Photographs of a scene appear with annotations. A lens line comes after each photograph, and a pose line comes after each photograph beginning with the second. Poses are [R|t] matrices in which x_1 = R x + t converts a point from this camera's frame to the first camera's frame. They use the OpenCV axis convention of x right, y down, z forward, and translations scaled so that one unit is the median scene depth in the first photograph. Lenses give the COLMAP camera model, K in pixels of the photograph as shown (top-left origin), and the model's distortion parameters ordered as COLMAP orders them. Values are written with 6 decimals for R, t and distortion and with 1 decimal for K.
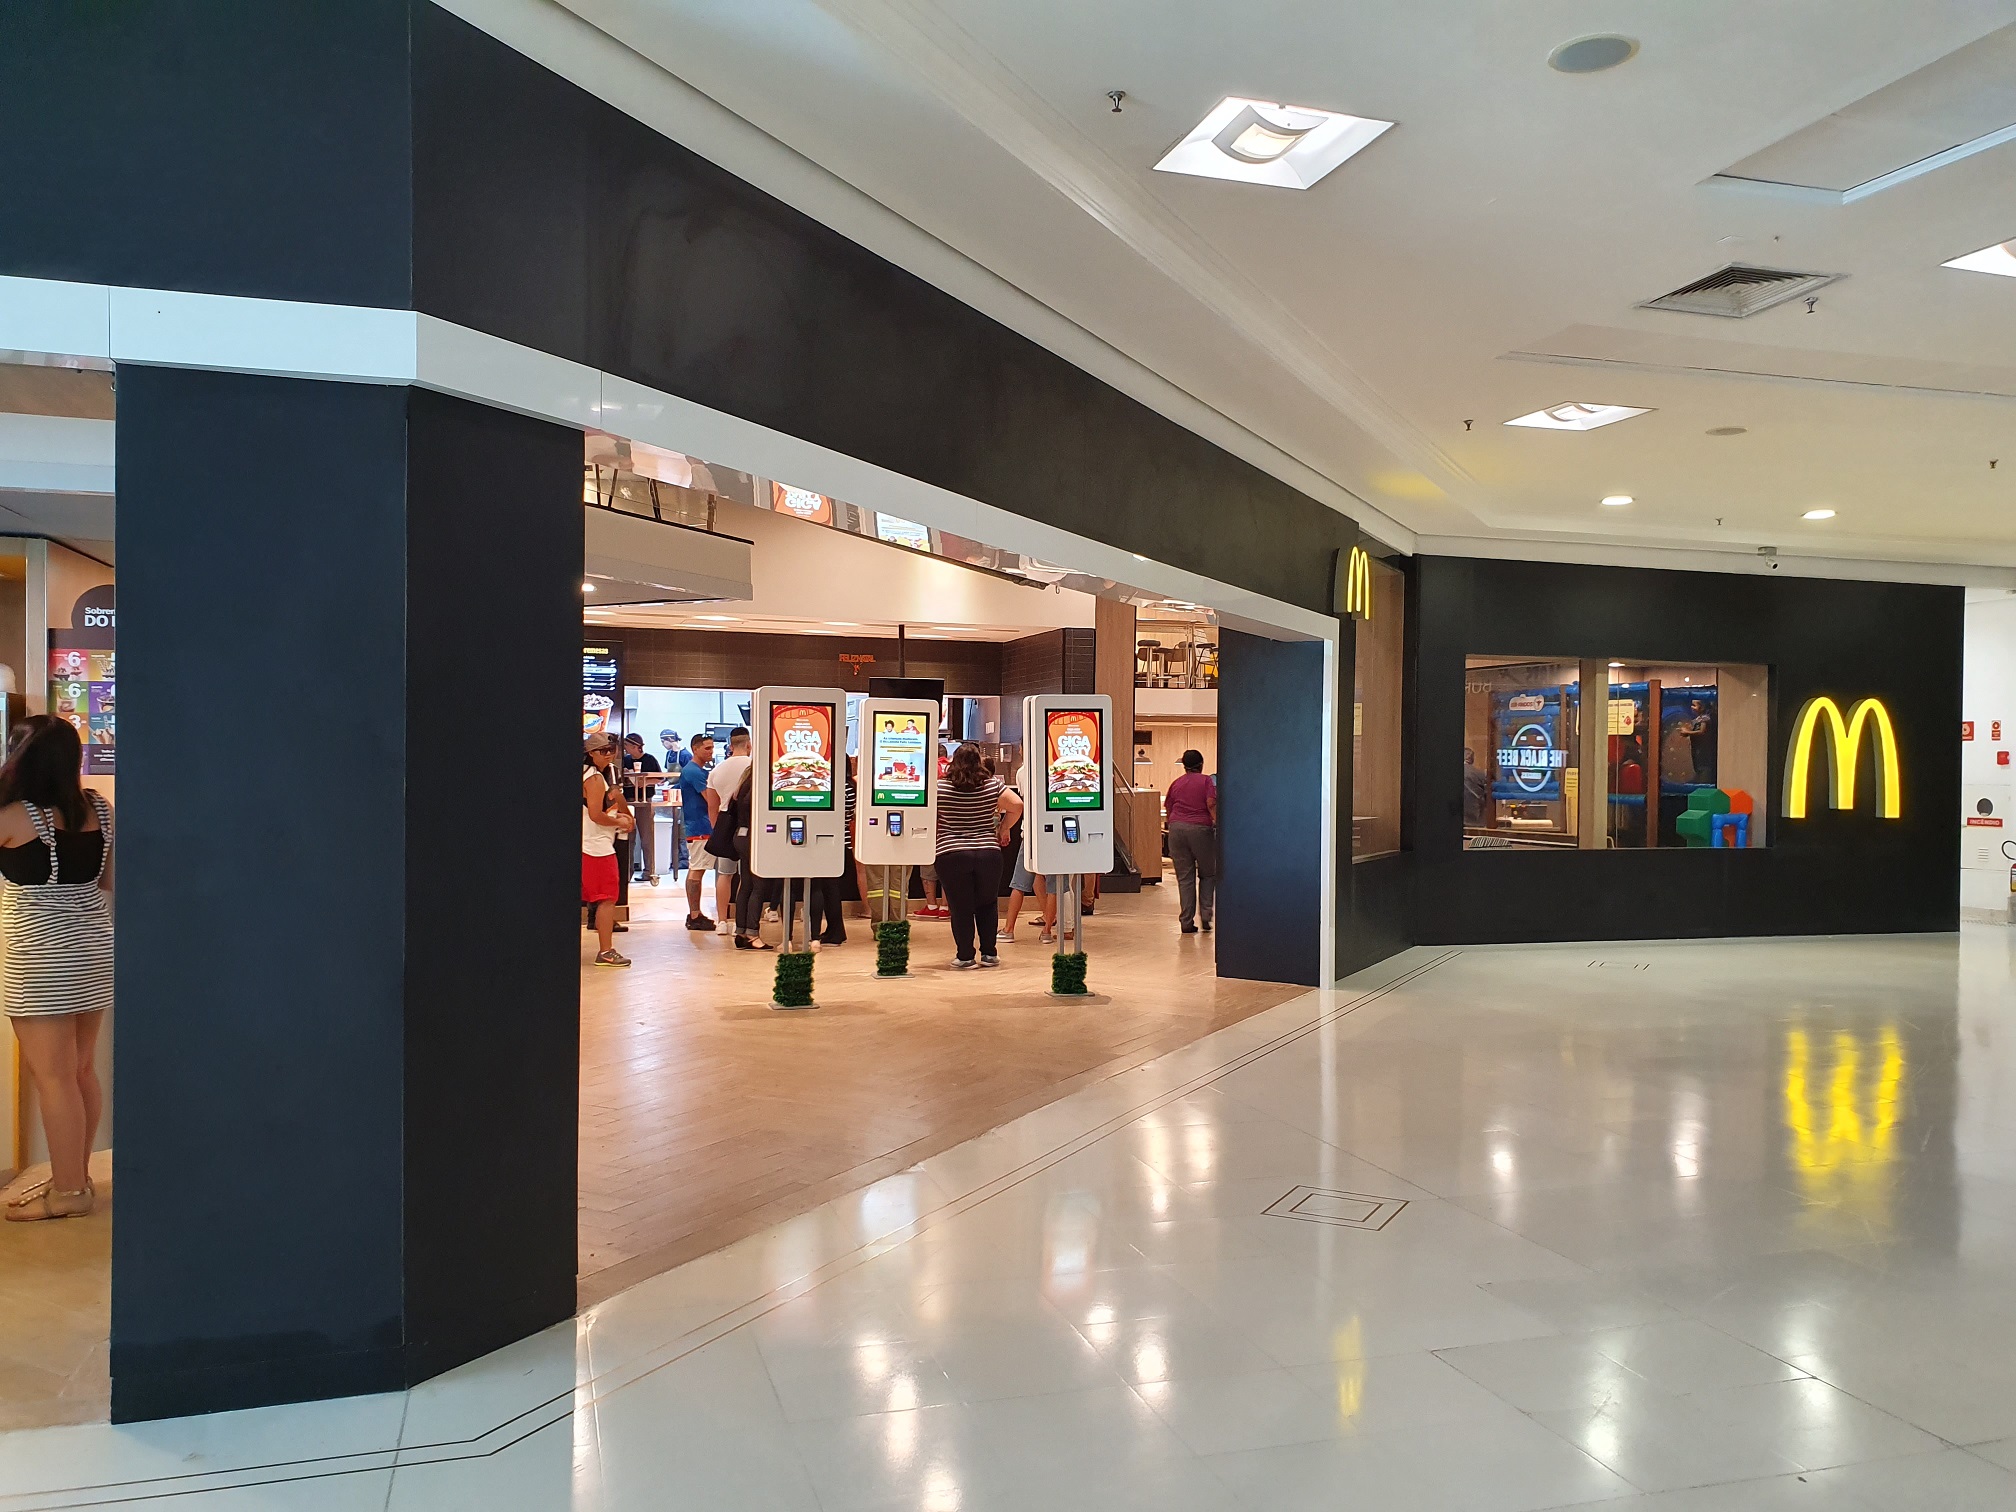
lens RADIAL K [[1531.2, 0, 1004.6], [0, 1531.2, 749.4], [0, 0, 1]] dist [0.025285, -0.001278]
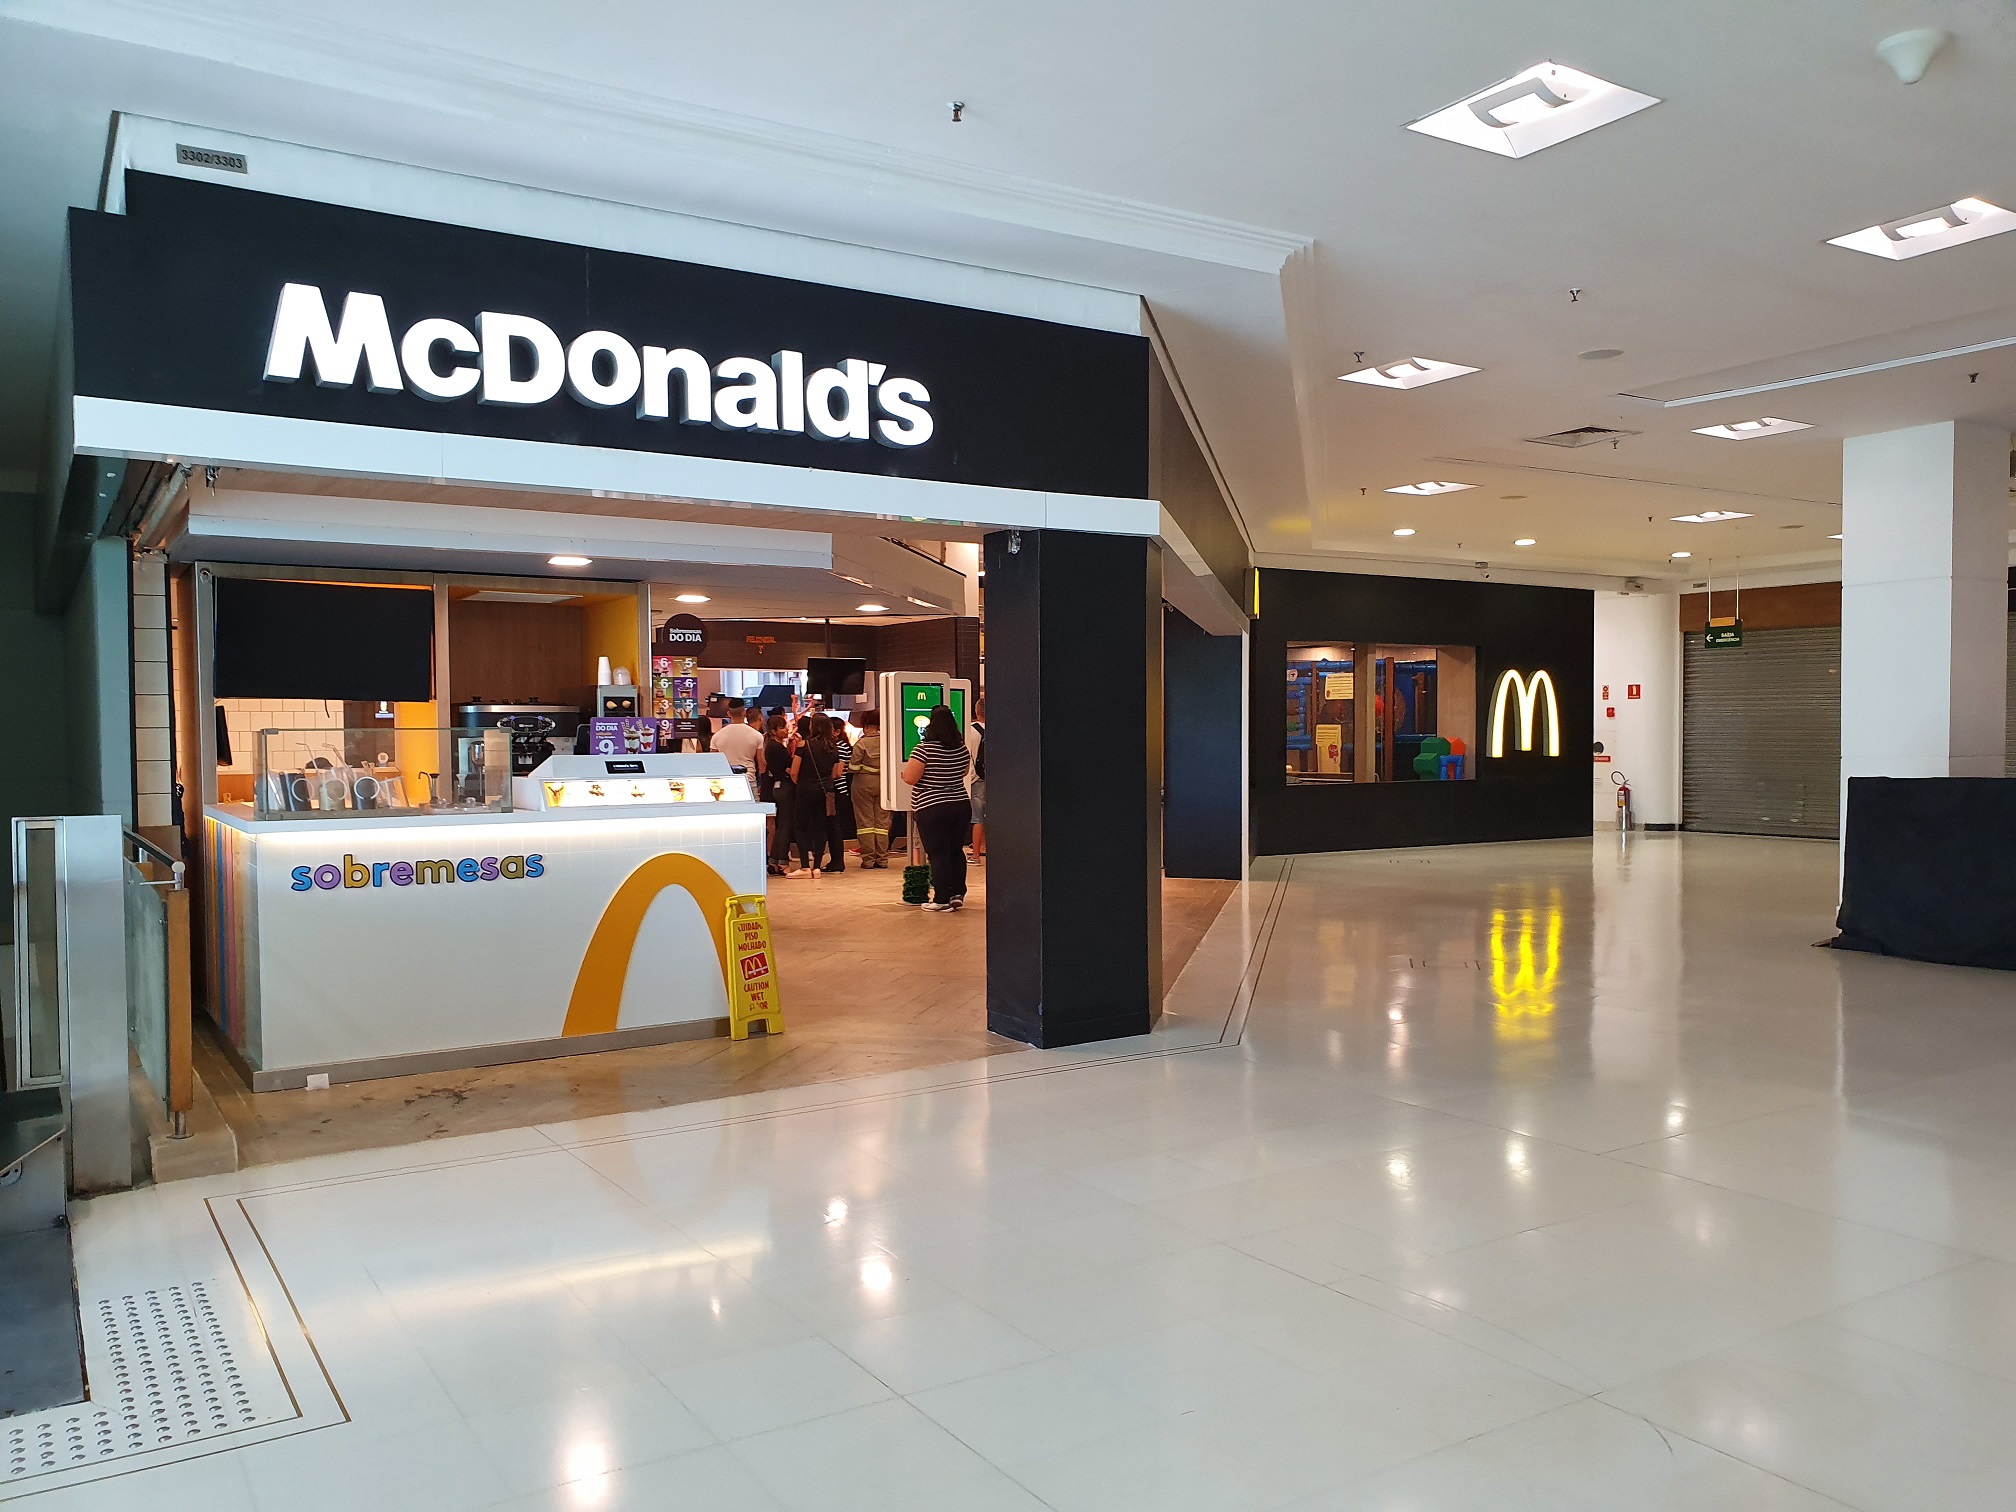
lens RADIAL K [[1549.6, 0, 1008.9], [0, 1549.6, 777.0], [0, 0, 1]] dist [0.176519, -0.360490]
pose [[0.962034, -0.023530, 0.271914, -0.295797], [0.012627, 0.999047, 0.041777, -0.002454], [-0.272638, -0.036757, 0.961414, -0.246335]]
